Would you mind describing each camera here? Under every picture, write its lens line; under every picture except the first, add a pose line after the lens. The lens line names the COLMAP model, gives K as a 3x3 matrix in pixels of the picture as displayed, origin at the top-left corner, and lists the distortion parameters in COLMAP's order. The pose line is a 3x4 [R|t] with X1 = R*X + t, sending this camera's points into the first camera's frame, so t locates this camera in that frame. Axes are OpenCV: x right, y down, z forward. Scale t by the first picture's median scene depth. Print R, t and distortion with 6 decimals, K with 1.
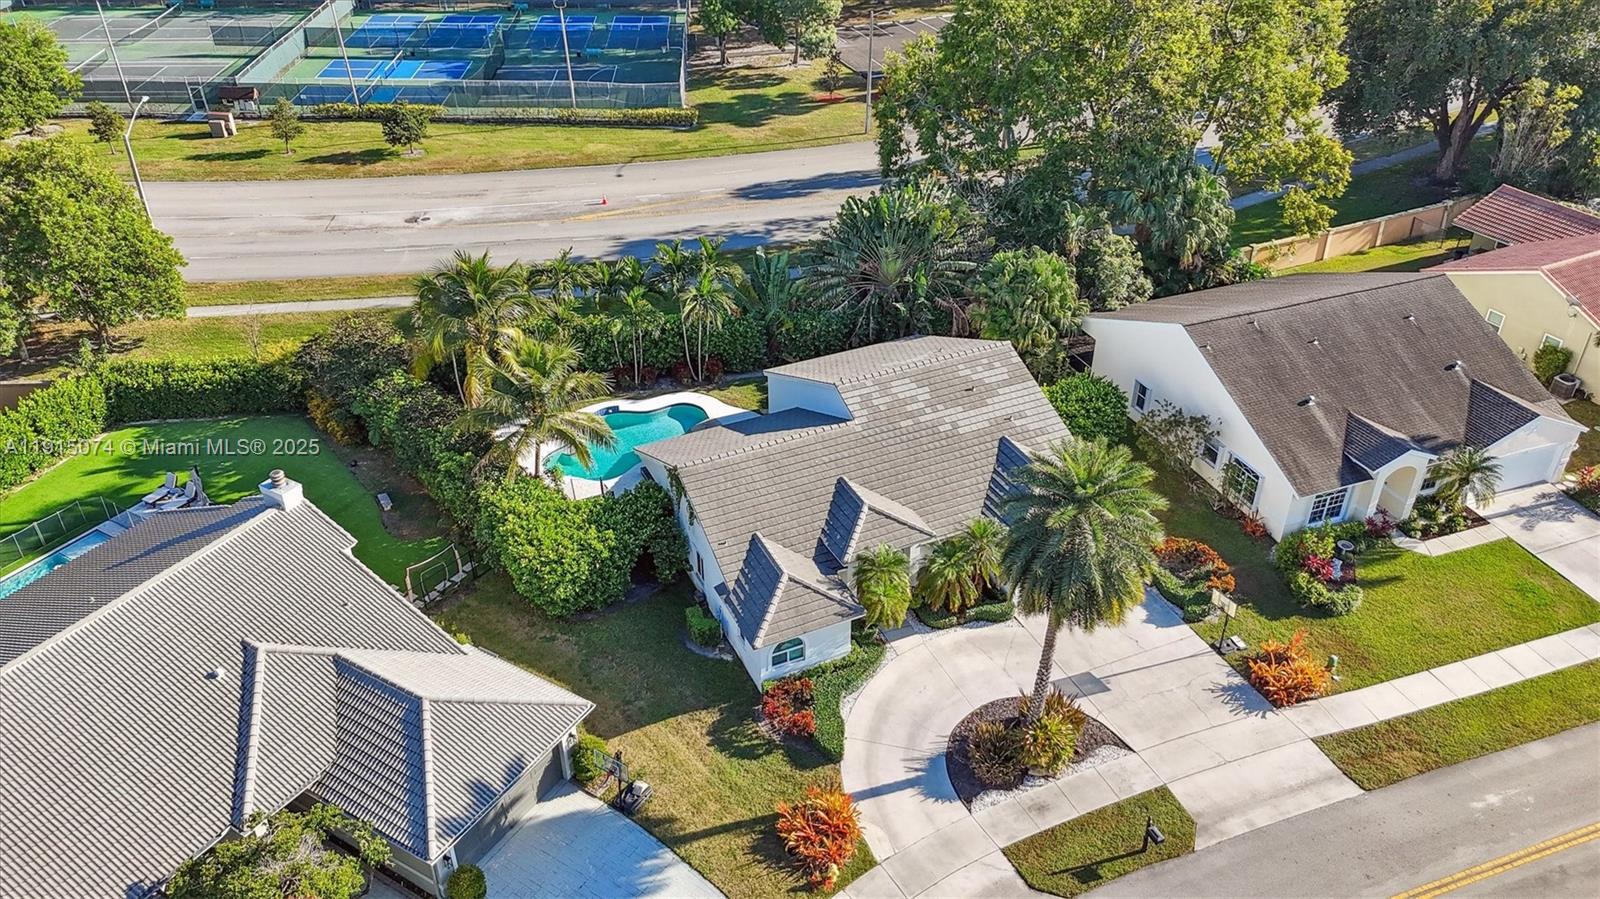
lens RADIAL K [[1156.7, 0, 800.0], [0, 1156.7, 449.5], [0, 0, 1]] dist [0.039487, -0.003552]
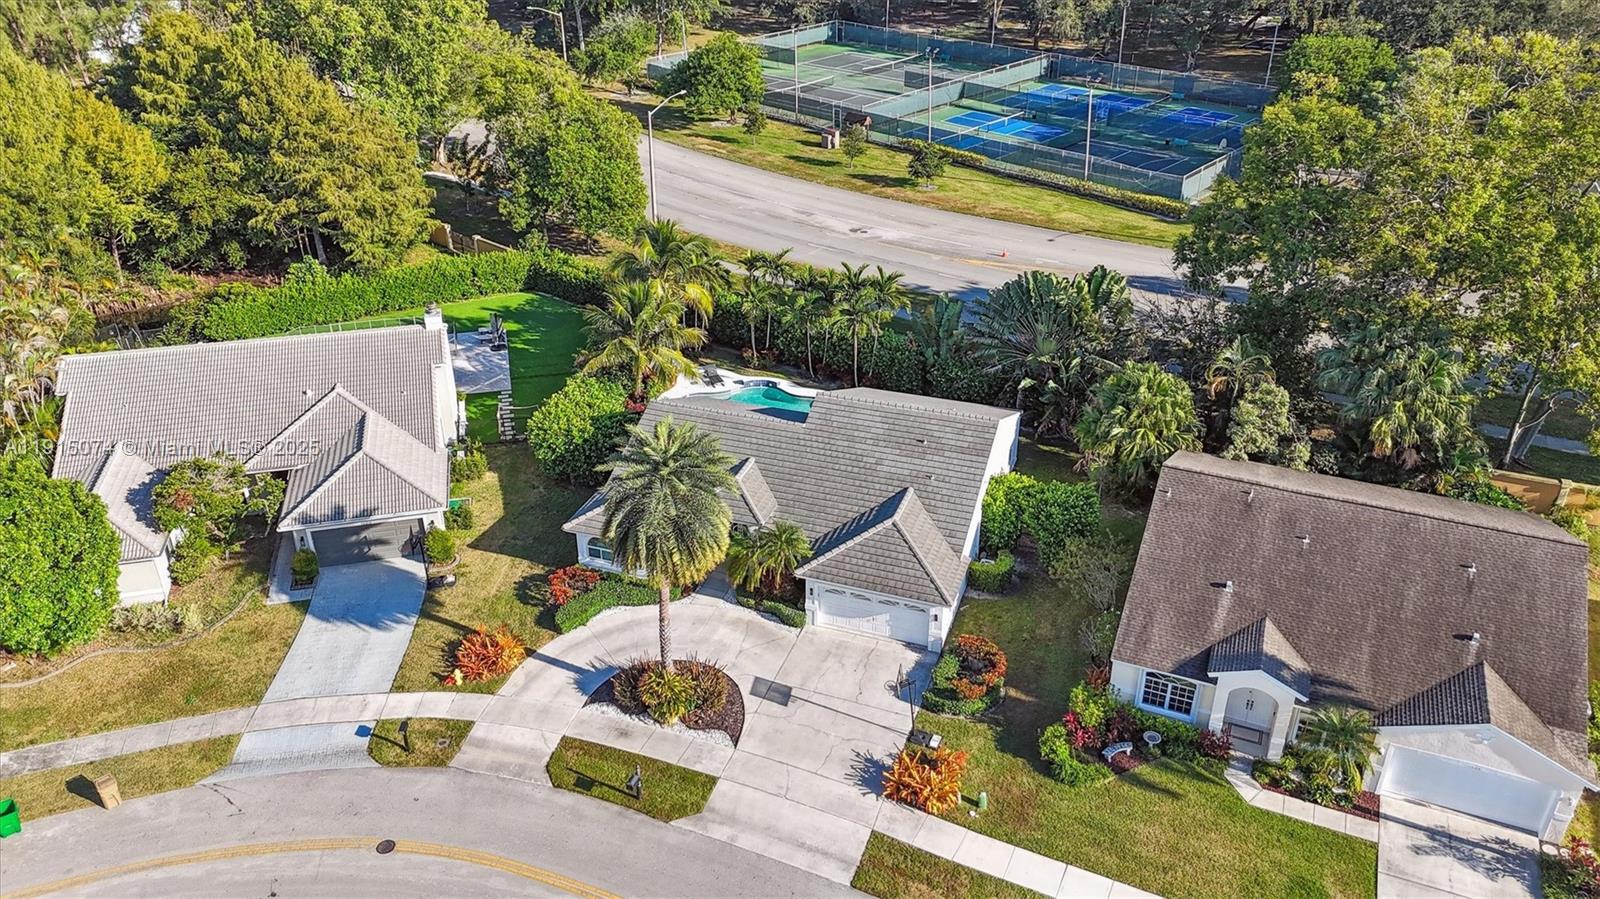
lens RADIAL K [[1156.7, 0, 800.0], [0, 1156.7, 449.5], [0, 0, 1]] dist [0.039487, -0.003552]
pose [[0.716701, 0.339387, -0.609225, 0.717554], [-0.382377, 0.921809, 0.063688, -0.070334], [0.583204, 0.187308, 0.790436, 0.106200]]
